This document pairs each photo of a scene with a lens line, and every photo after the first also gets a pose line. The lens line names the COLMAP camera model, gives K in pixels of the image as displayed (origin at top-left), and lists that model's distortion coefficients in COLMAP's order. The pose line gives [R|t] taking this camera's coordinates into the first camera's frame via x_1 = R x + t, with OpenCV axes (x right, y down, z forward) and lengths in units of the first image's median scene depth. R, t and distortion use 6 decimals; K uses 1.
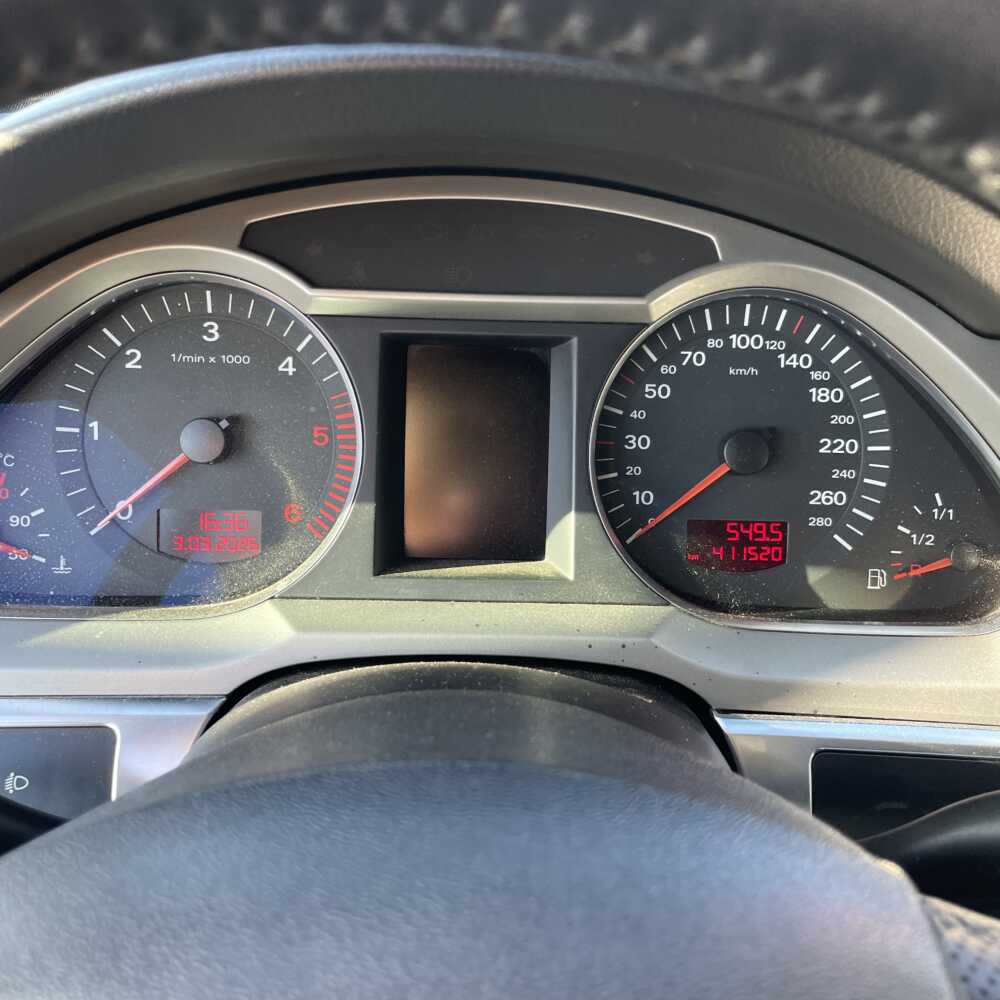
lens RADIAL K [[1002.6, 0, 500.0], [0, 1002.6, 500.0], [0, 0, 1]] dist [0.077508, -0.124444]
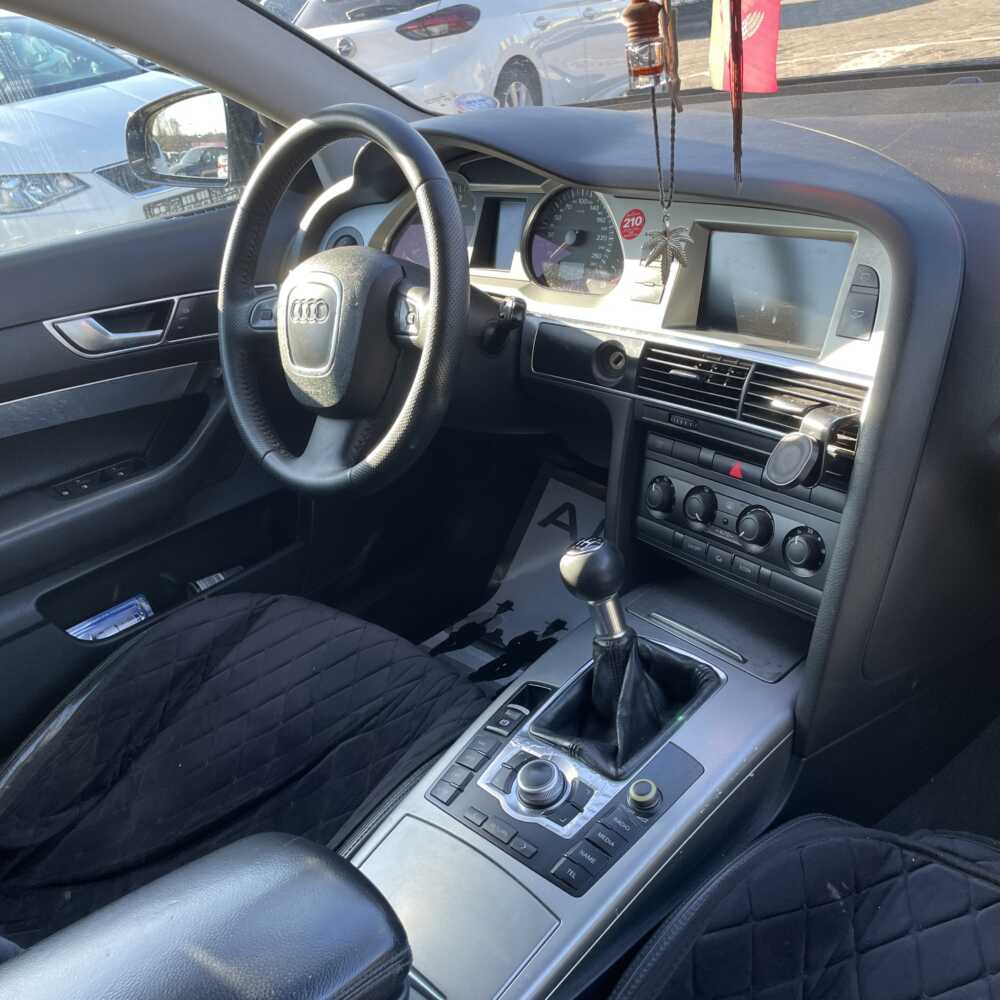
lens RADIAL K [[1002.6, 0, 500.0], [0, 1002.6, 500.0], [0, 0, 1]] dist [0.077508, -0.124444]
pose [[0.705155, 0.200270, -0.680183, 2.295507], [-0.174587, 0.978790, 0.107193, 0.435005], [0.687223, 0.043164, 0.725163, -1.312073]]
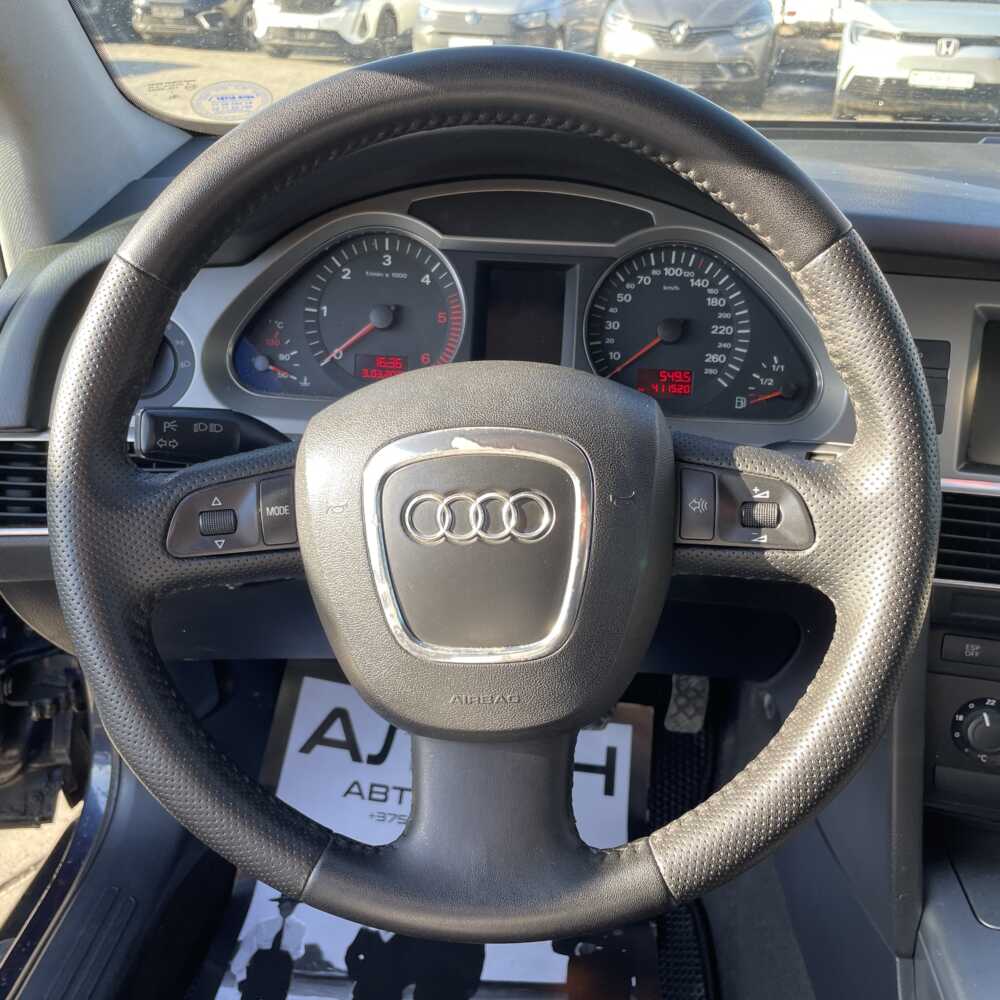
lens RADIAL K [[1010.3, 0, 509.1], [0, 1010.3, 511.8], [0, 0, 1]] dist [0.100957, -0.177611]
pose [[0.997983, 0.034104, -0.053545, 0.059262], [-0.035395, 0.999101, -0.023348, 0.337148], [0.052700, 0.025196, 0.998292, -0.868455]]
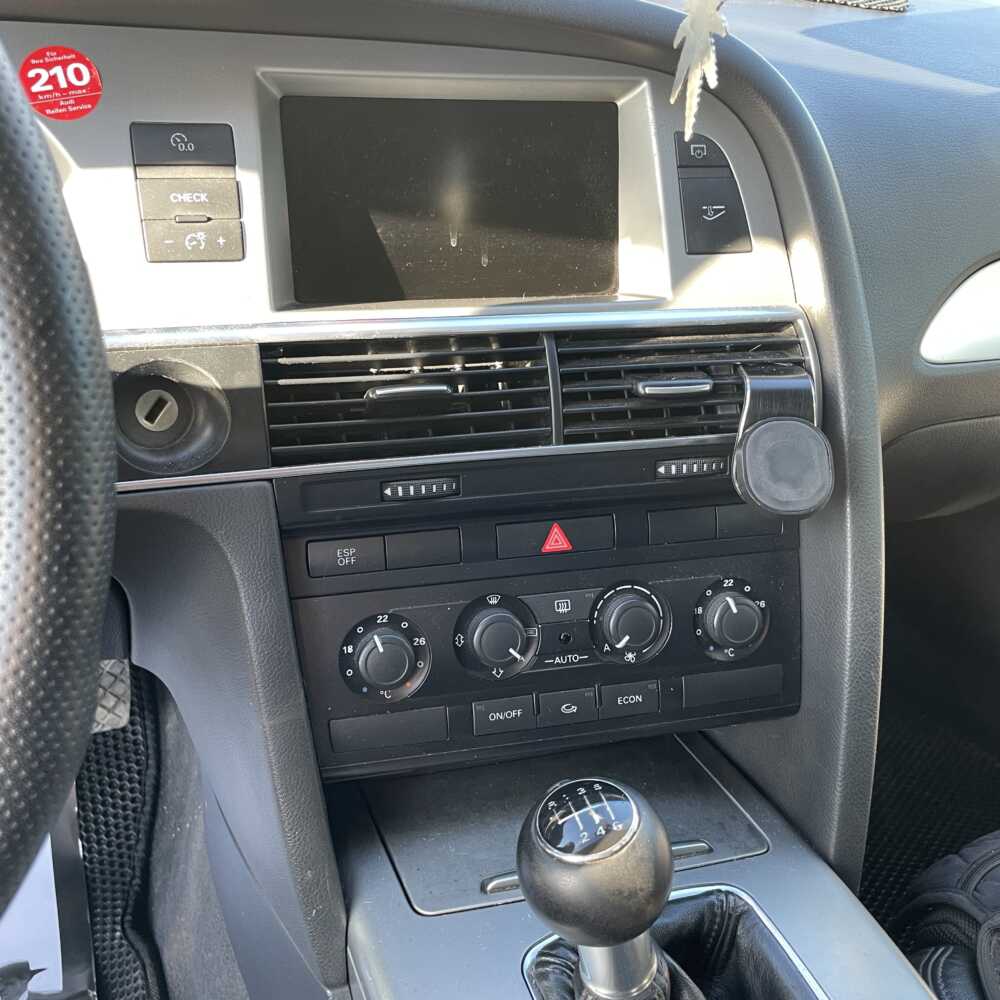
lens RADIAL K [[1005.7, 0, 500.0], [0, 1005.7, 500.0], [0, 0, 1]] dist [0.111935, -0.173329]
pose [[0.912173, -0.156651, 0.378683, 0.467414], [0.149758, 0.987567, 0.047792, 0.403246], [-0.381462, 0.013117, 0.924292, -0.320614]]
